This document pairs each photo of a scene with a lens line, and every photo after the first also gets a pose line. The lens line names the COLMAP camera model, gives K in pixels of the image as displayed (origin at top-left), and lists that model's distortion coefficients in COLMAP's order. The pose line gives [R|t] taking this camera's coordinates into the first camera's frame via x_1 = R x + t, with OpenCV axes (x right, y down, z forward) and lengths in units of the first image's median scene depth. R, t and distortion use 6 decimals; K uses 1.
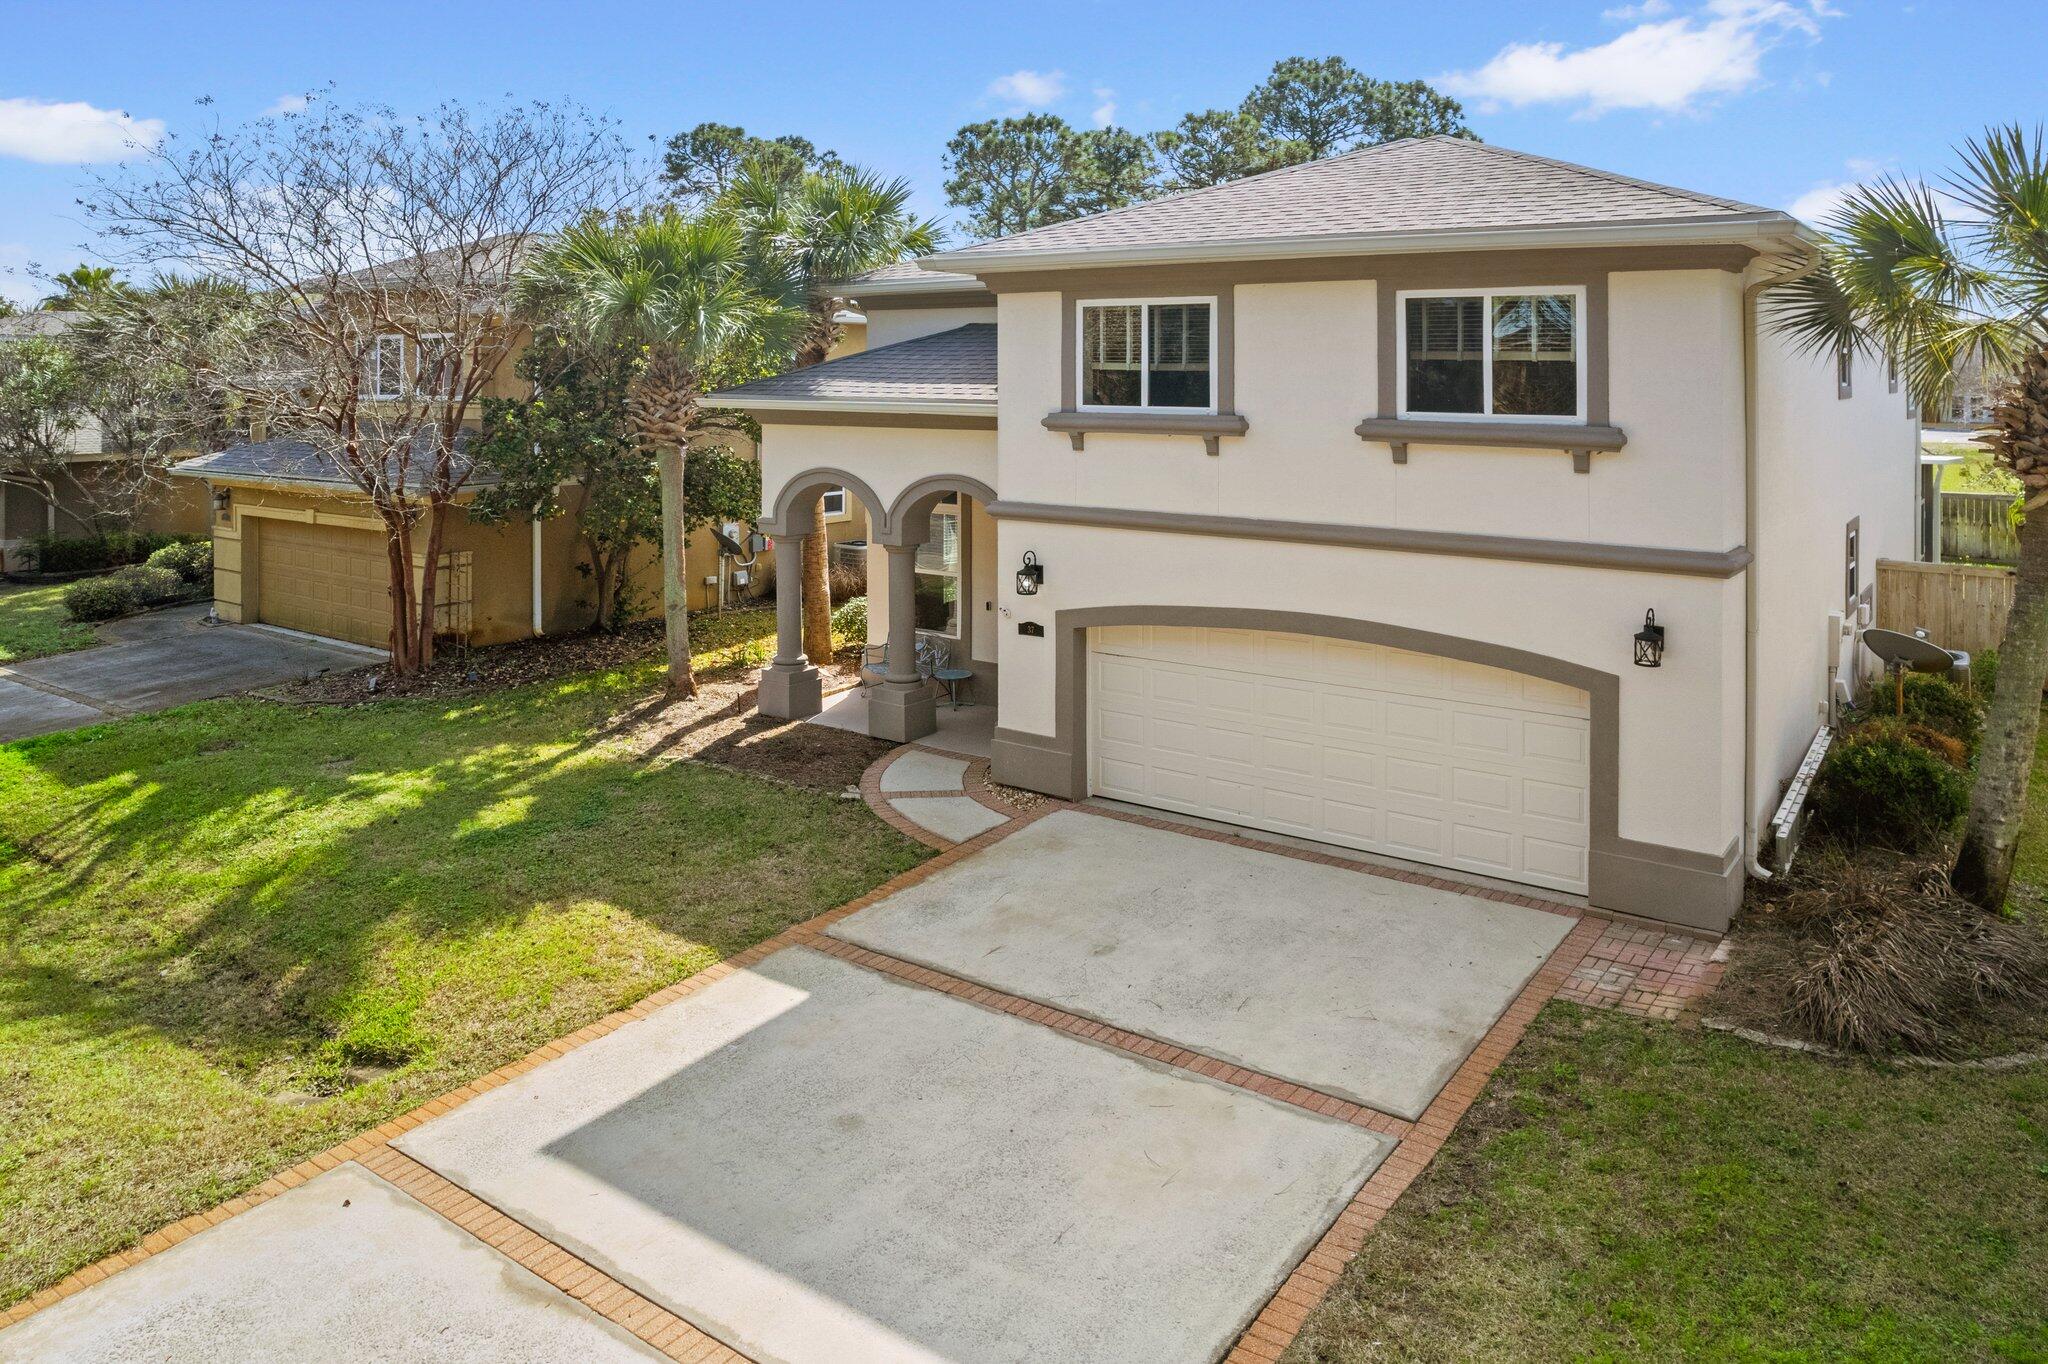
lens RADIAL K [[1266.5, 0, 1025.5], [0, 1266.5, 715.3], [0, 0, 1]] dist [-0.066710, 0.000181]
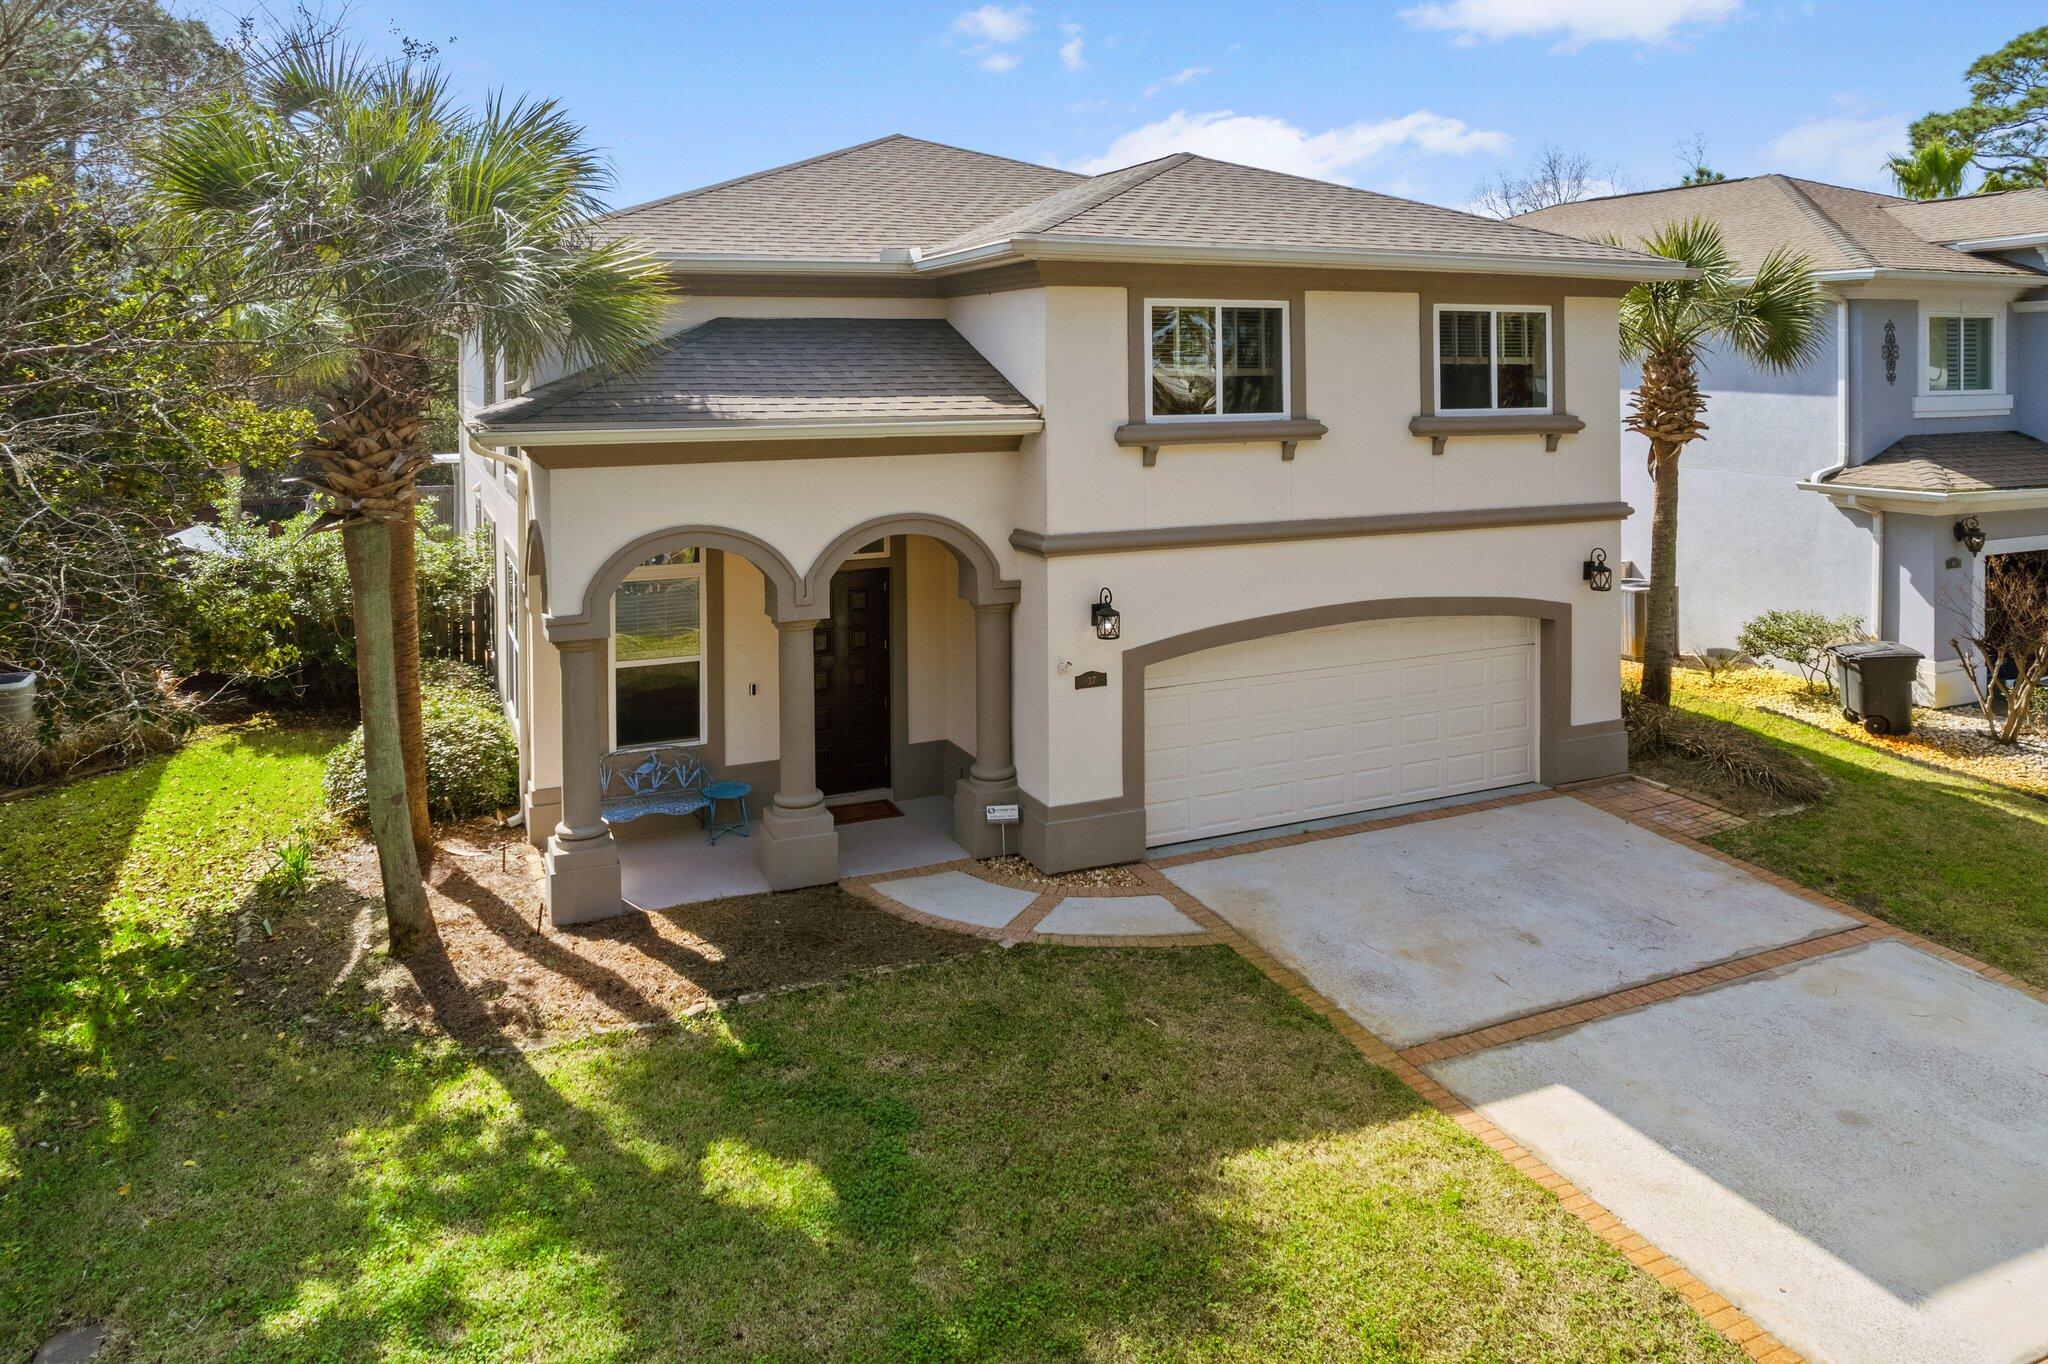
lens RADIAL K [[1330.3, 0, 1043.2], [0, 1330.3, 705.5], [0, 0, 1]] dist [-0.079326, 0.063647]
pose [[0.537638, -0.207584, 0.817224, -0.852368], [0.234196, 0.967848, 0.091771, -0.161054], [-0.809999, 0.142051, 0.568967, 0.593916]]
